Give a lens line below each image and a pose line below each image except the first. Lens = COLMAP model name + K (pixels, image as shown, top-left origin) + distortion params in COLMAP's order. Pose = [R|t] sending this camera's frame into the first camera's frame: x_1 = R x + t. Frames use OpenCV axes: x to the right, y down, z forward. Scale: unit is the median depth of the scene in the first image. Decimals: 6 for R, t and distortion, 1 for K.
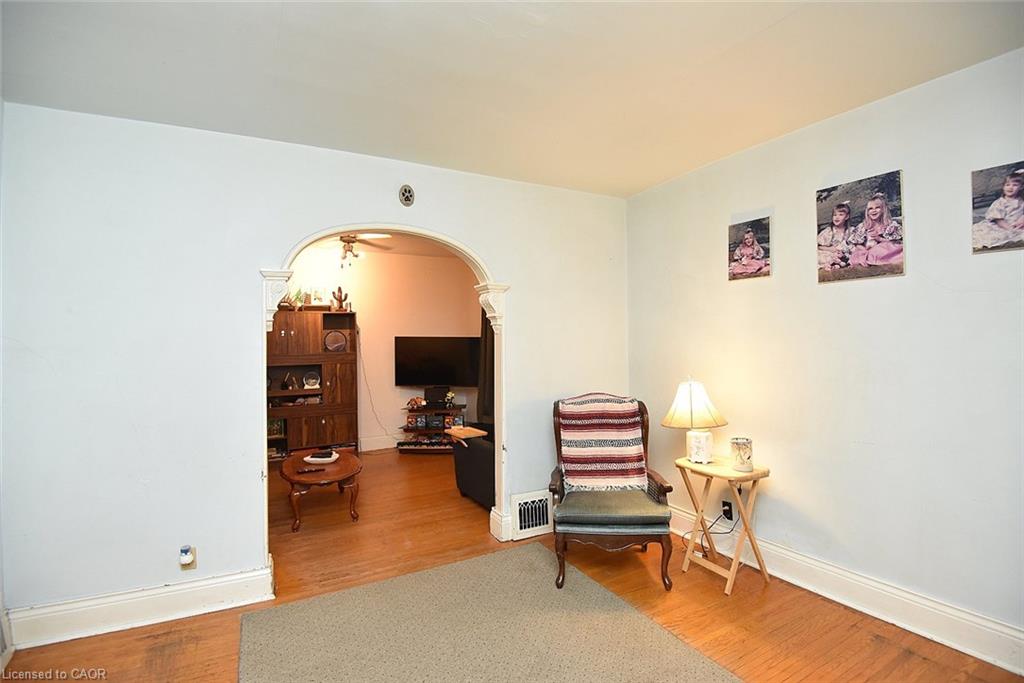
lens RADIAL K [[488.7, 0, 512.0], [0, 488.7, 341.5], [0, 0, 1]] dist [0.000309, -0.021259]
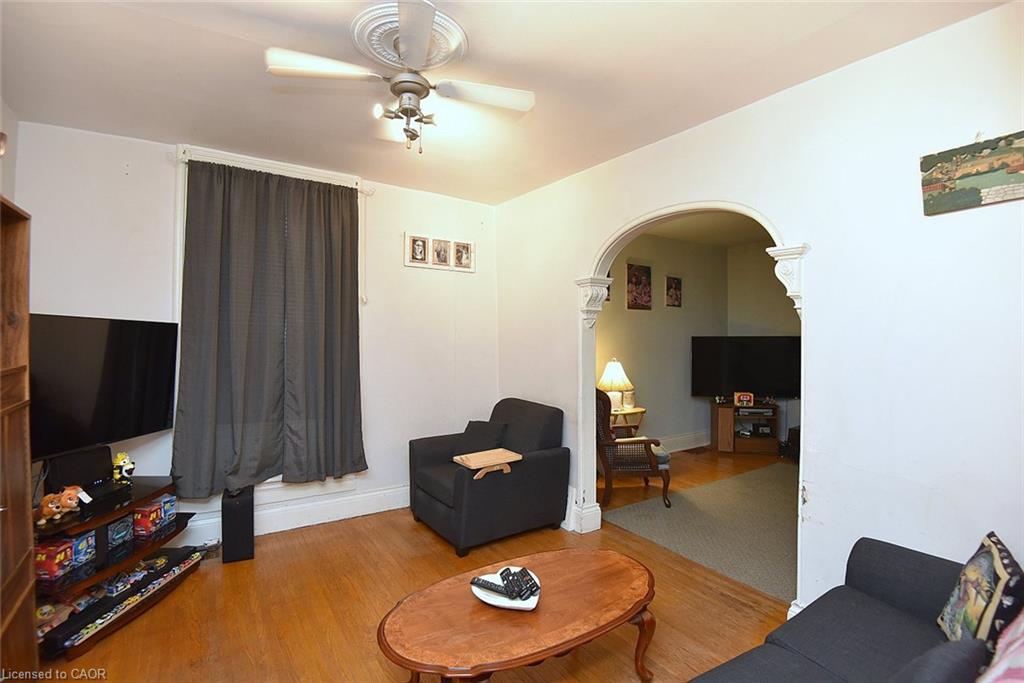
lens RADIAL K [[480.3, 0, 528.7], [0, 480.3, 340.3], [0, 0, 1]] dist [-0.001507, -0.021540]
pose [[-0.115053, 0.009423, 0.993315, -1.129764], [0.000429, 0.999955, -0.009437, 0.024673], [-0.993359, -0.000659, -0.115052, 1.413793]]
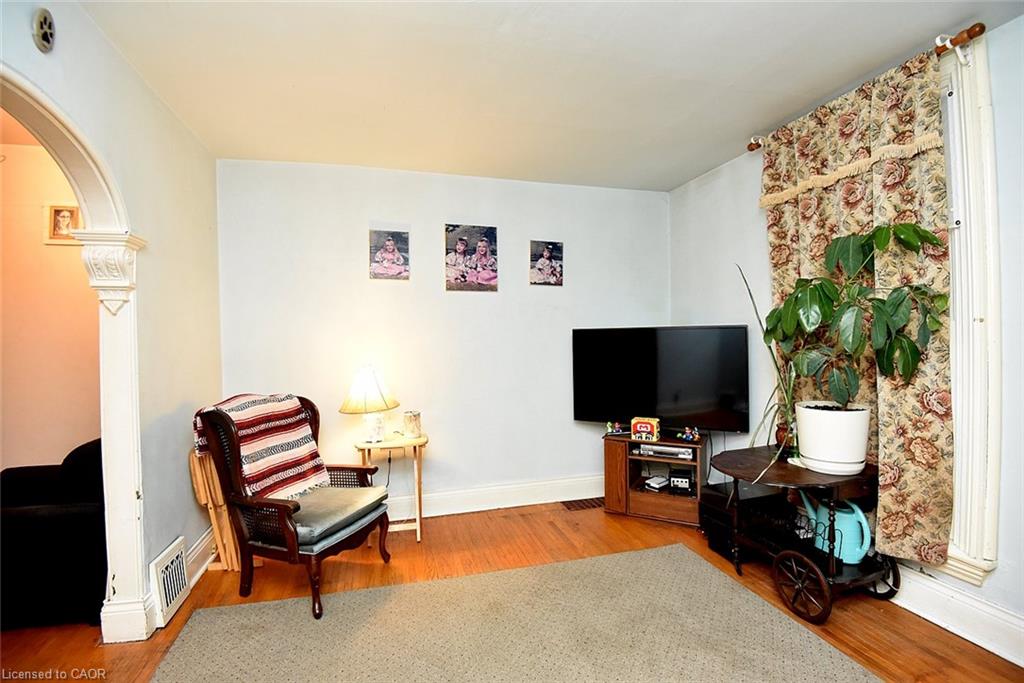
lens RADIAL K [[480.3, 0, 528.7], [0, 480.3, 340.3], [0, 0, 1]] dist [-0.001507, -0.021540]
pose [[0.208254, 0.004066, 0.978066, -0.569682], [0.007435, 0.999956, -0.005740, 0.026909], [-0.978047, 0.008467, 0.208214, 0.419572]]
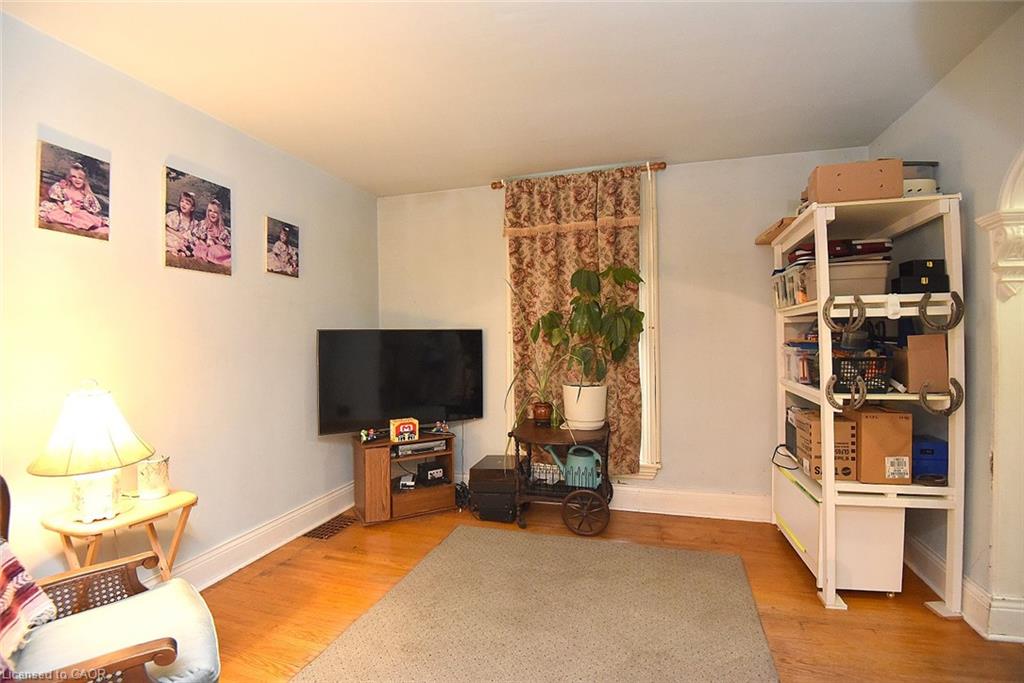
lens RADIAL K [[475.2, 0, 512.5], [0, 475.2, 339.1], [0, 0, 1]] dist [-0.001454, -0.021835]
pose [[-0.708006, 0.021723, 0.705872, -0.390739], [0.019325, 0.999748, -0.011384, 0.033703], [-0.705942, 0.005581, -0.708248, 1.007451]]
